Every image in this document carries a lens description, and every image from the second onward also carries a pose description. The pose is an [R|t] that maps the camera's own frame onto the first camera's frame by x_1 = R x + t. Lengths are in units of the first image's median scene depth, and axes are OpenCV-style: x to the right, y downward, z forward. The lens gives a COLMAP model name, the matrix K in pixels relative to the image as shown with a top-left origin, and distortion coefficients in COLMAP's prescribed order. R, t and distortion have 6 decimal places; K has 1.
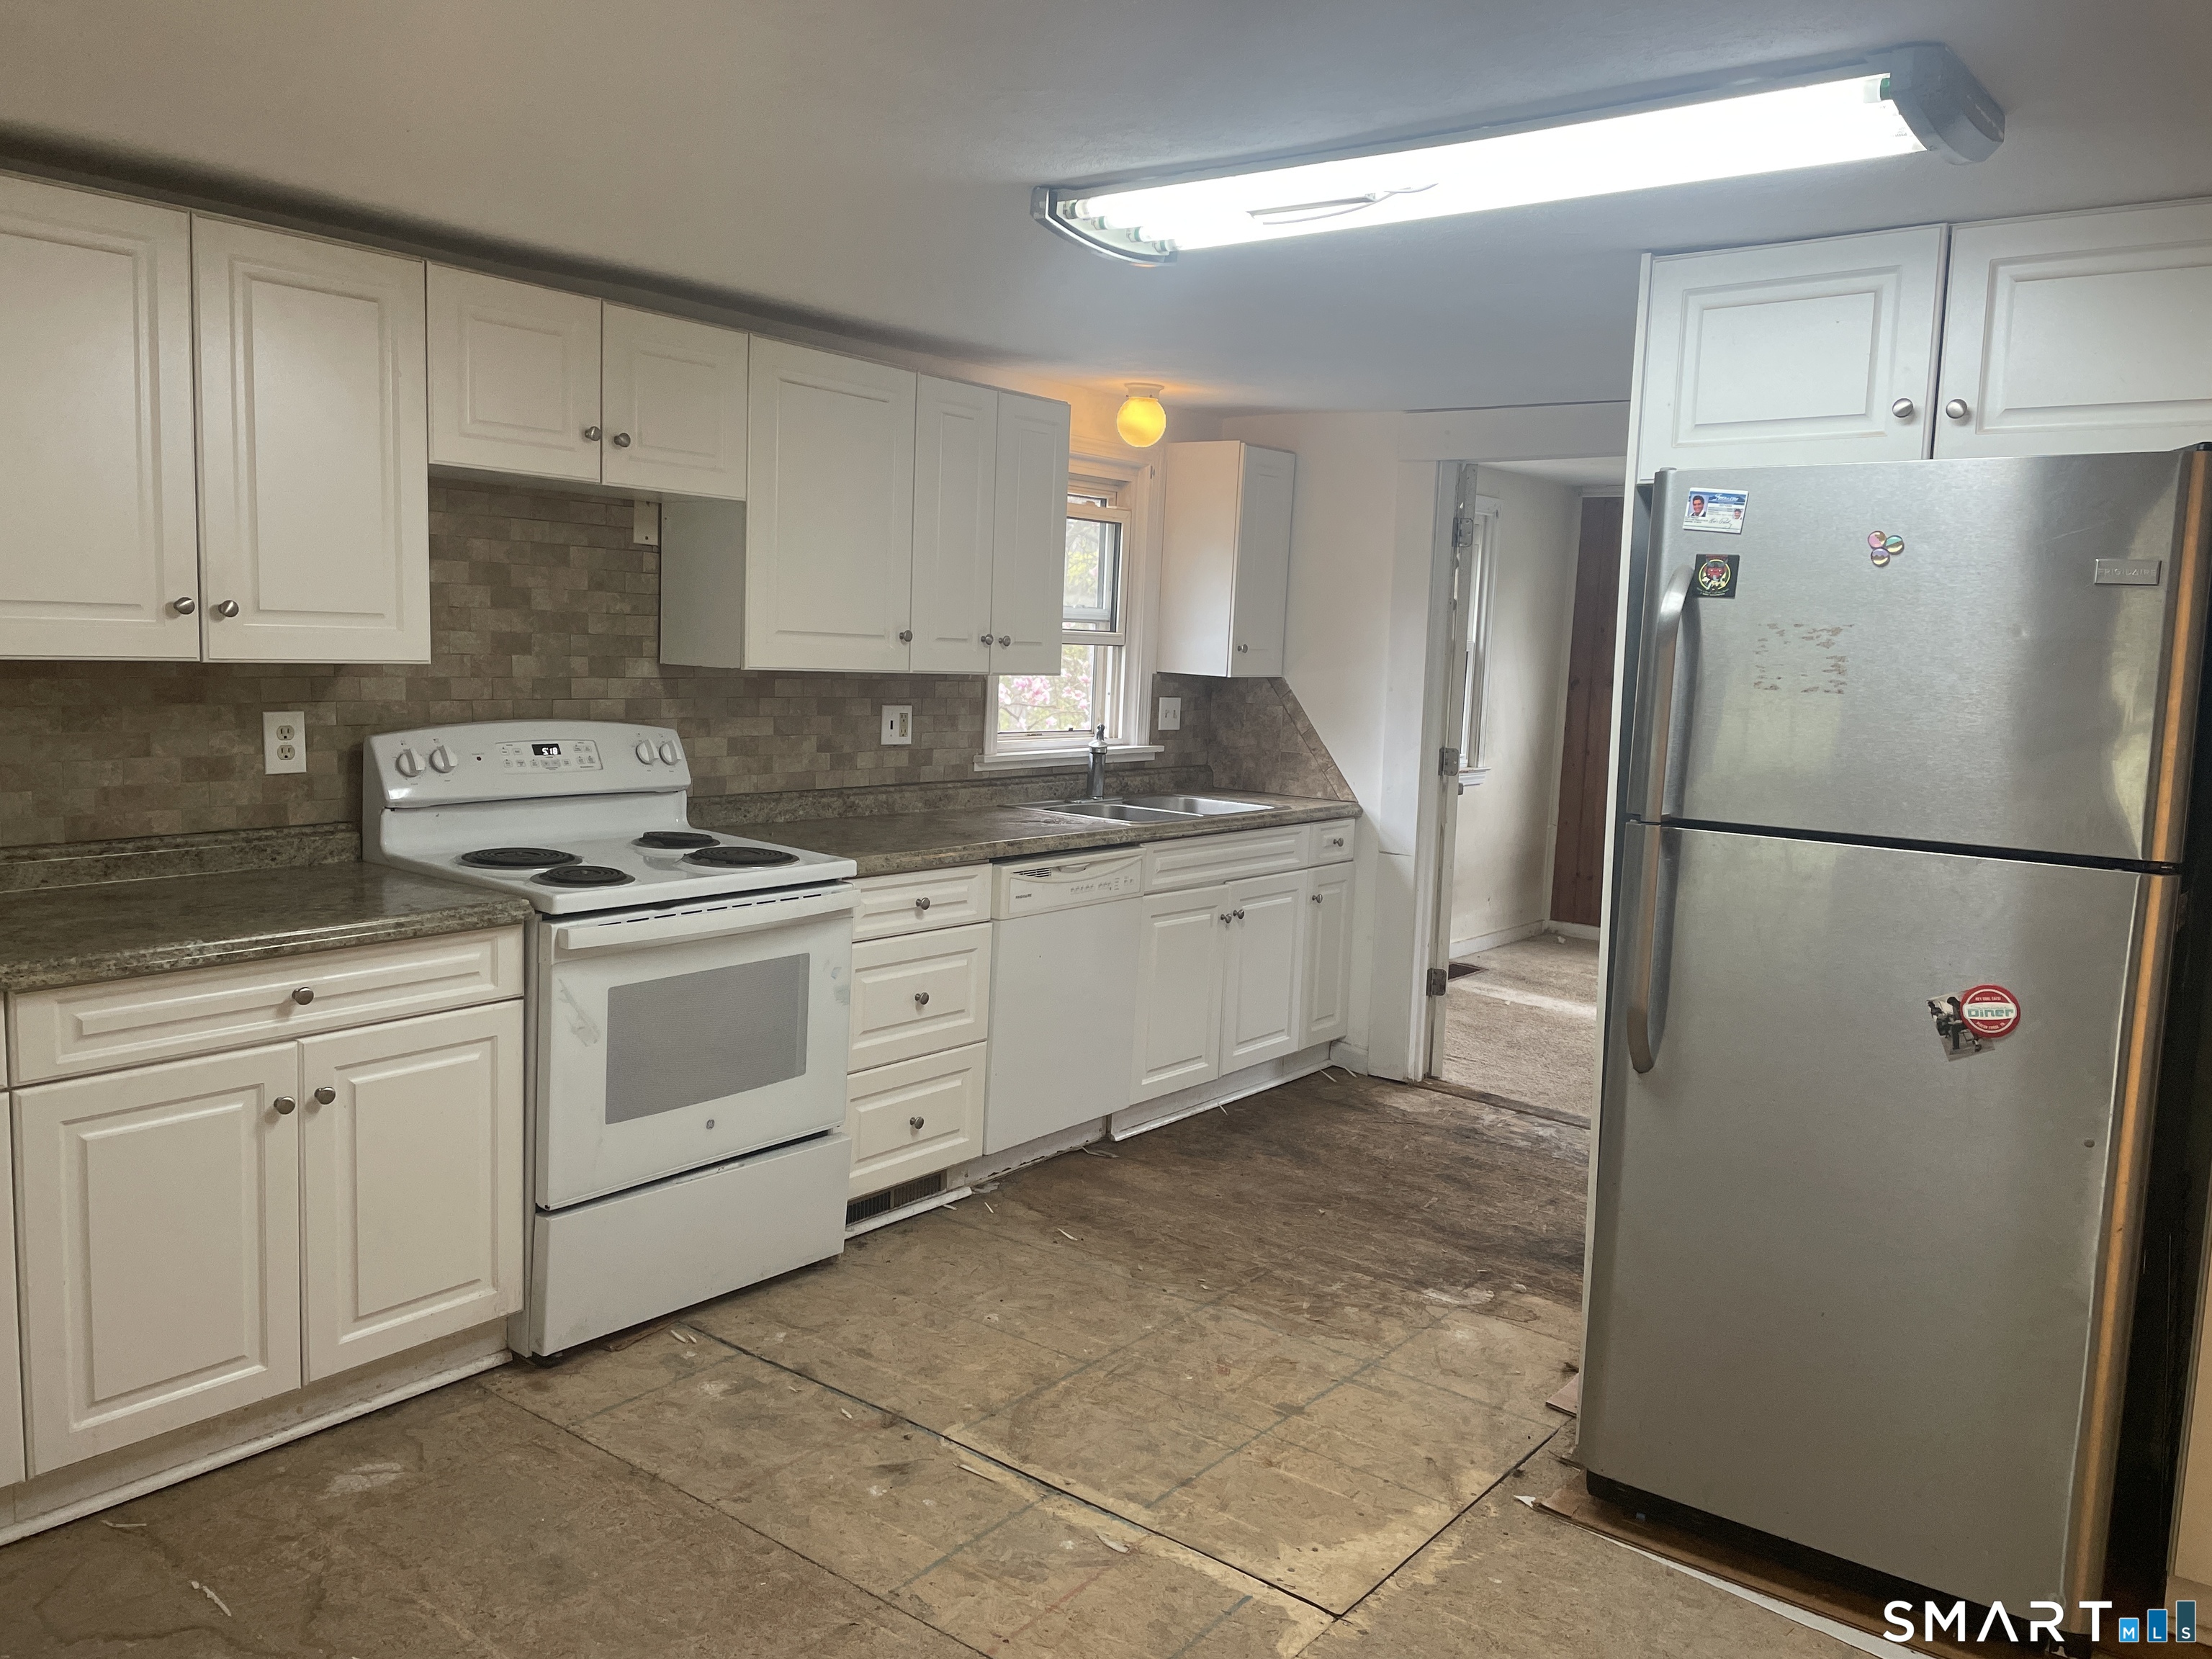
lens RADIAL K [[1669.3, 0, 1117.3], [0, 1669.3, 819.5], [0, 0, 1]] dist [0.076380, -0.109739]
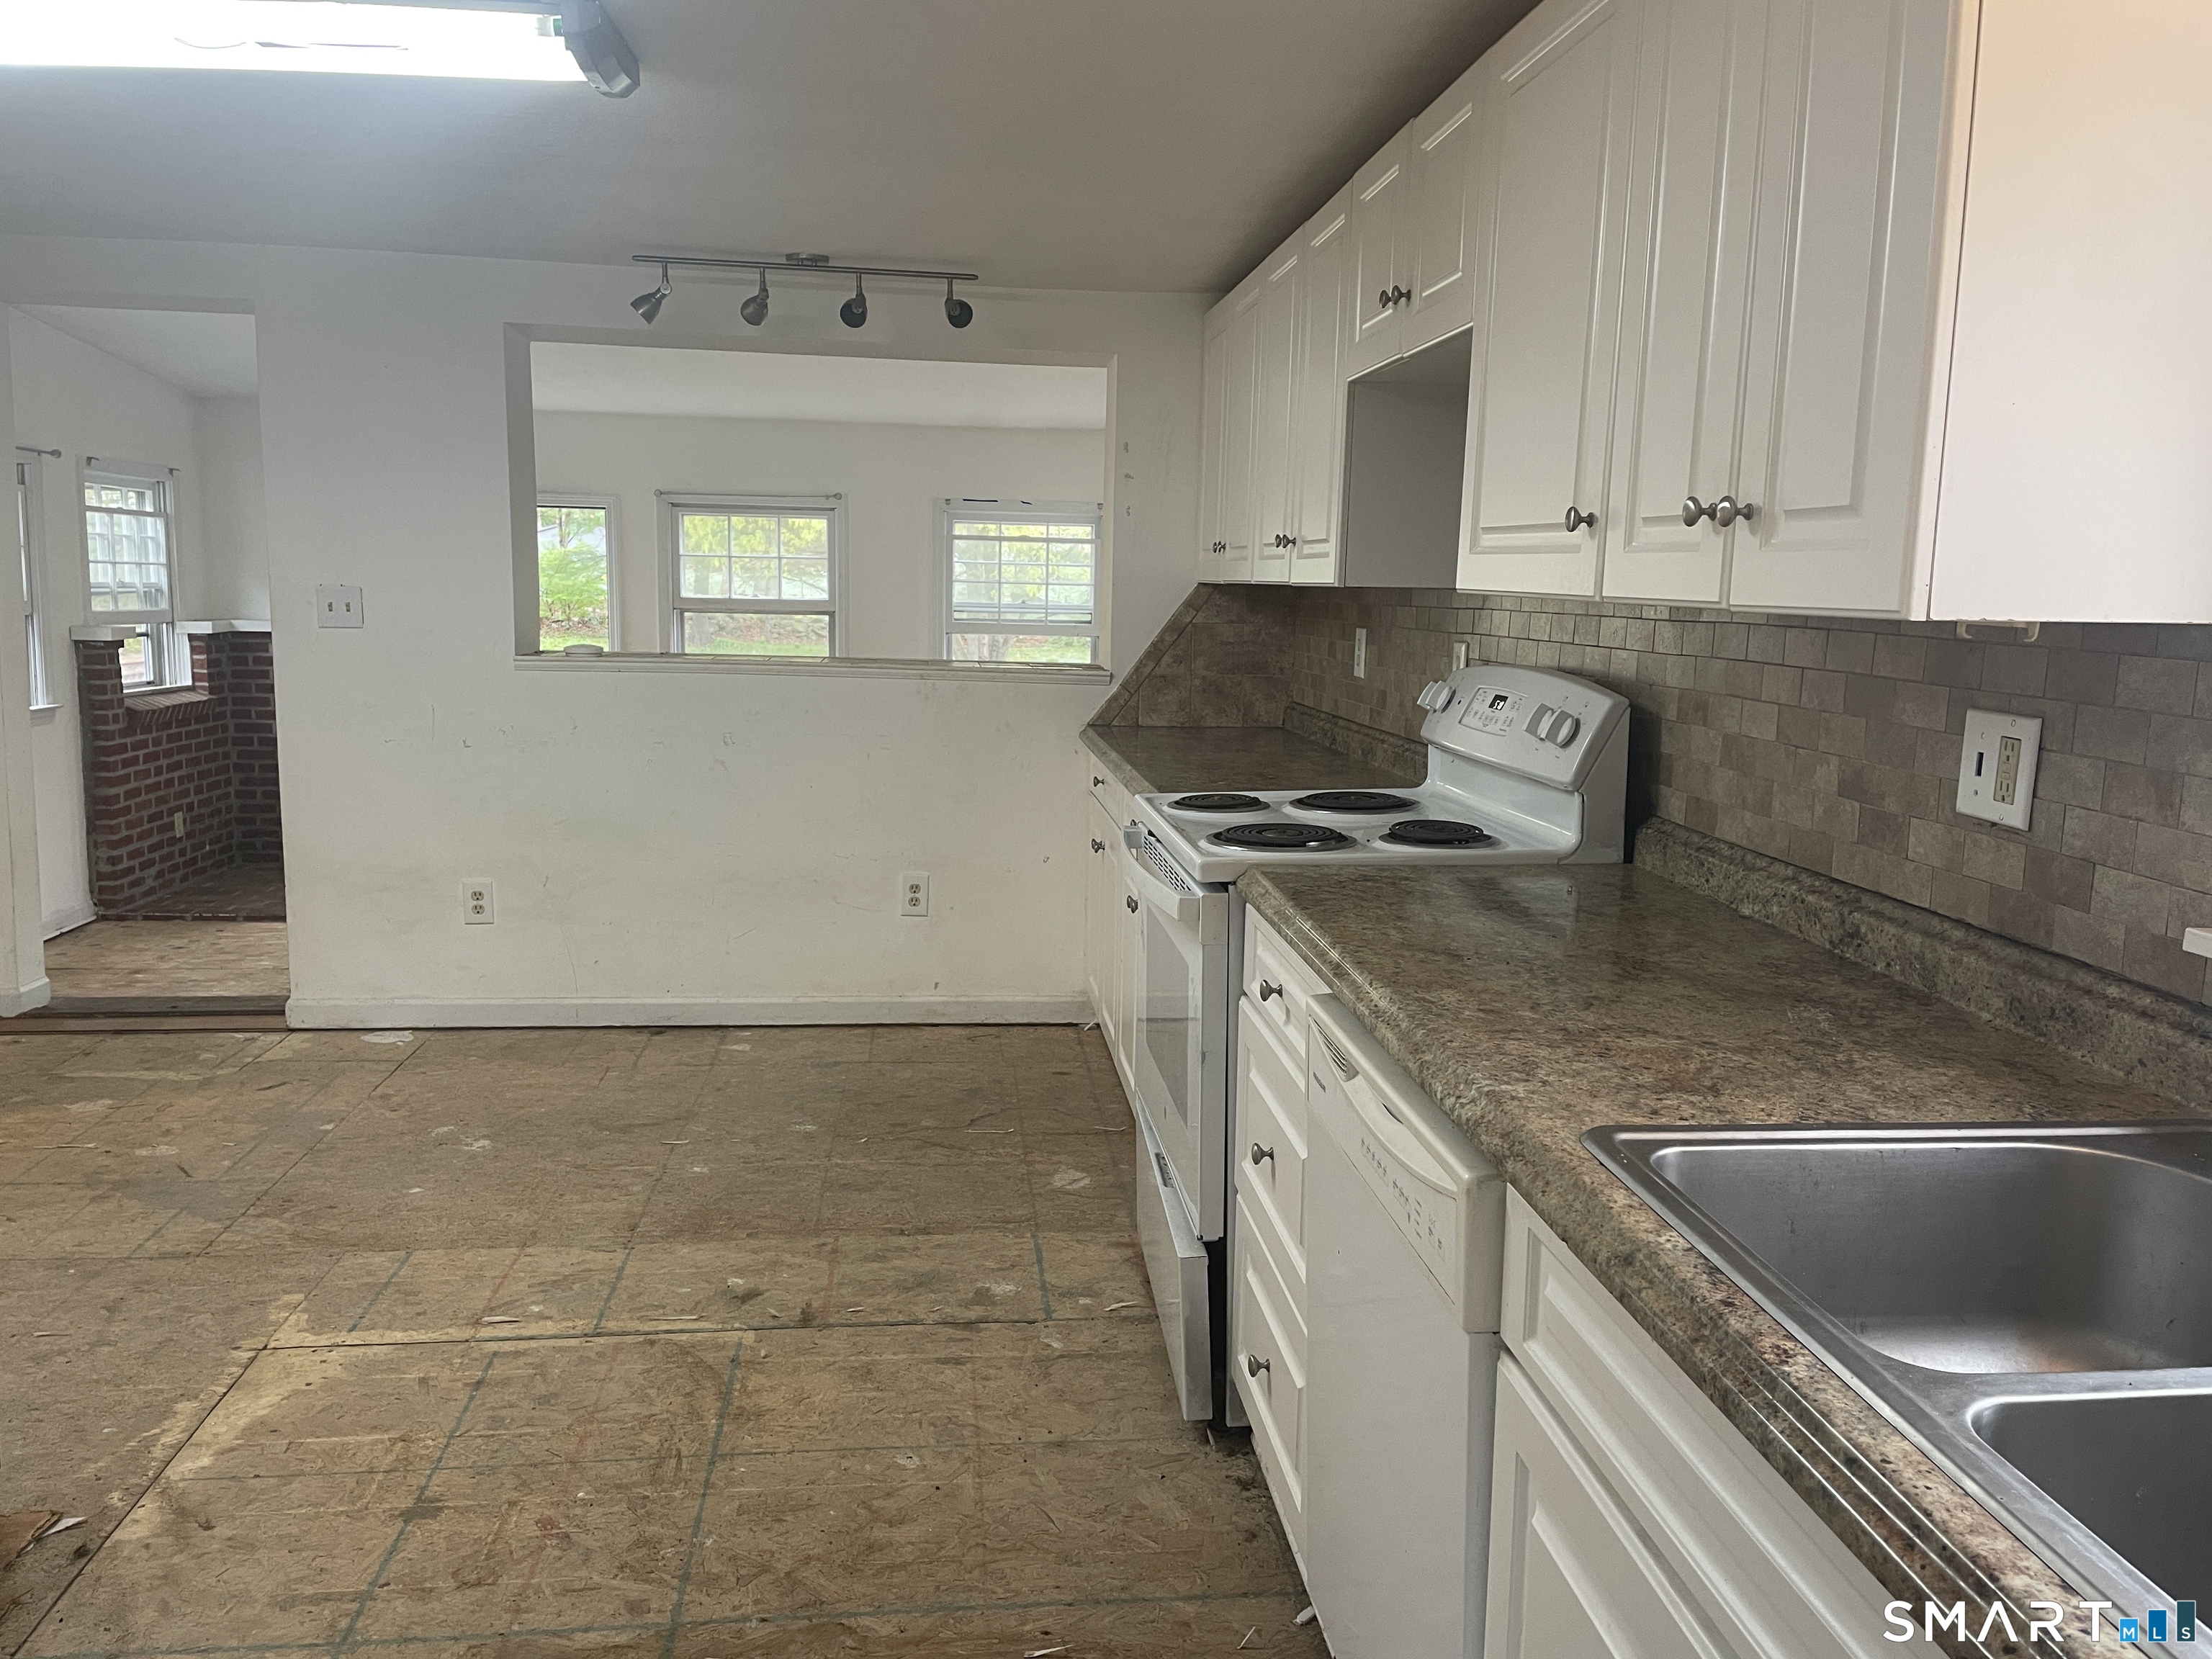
lens RADIAL K [[1669.3, 0, 1111.4], [0, 1669.3, 838.2], [0, 0, 1]] dist [0.076380, -0.109739]
pose [[-0.722791, 0.051557, -0.689141, 0.387550], [-0.129422, 0.969471, 0.208271, -0.138371], [0.678839, 0.239726, -0.694052, 1.674524]]
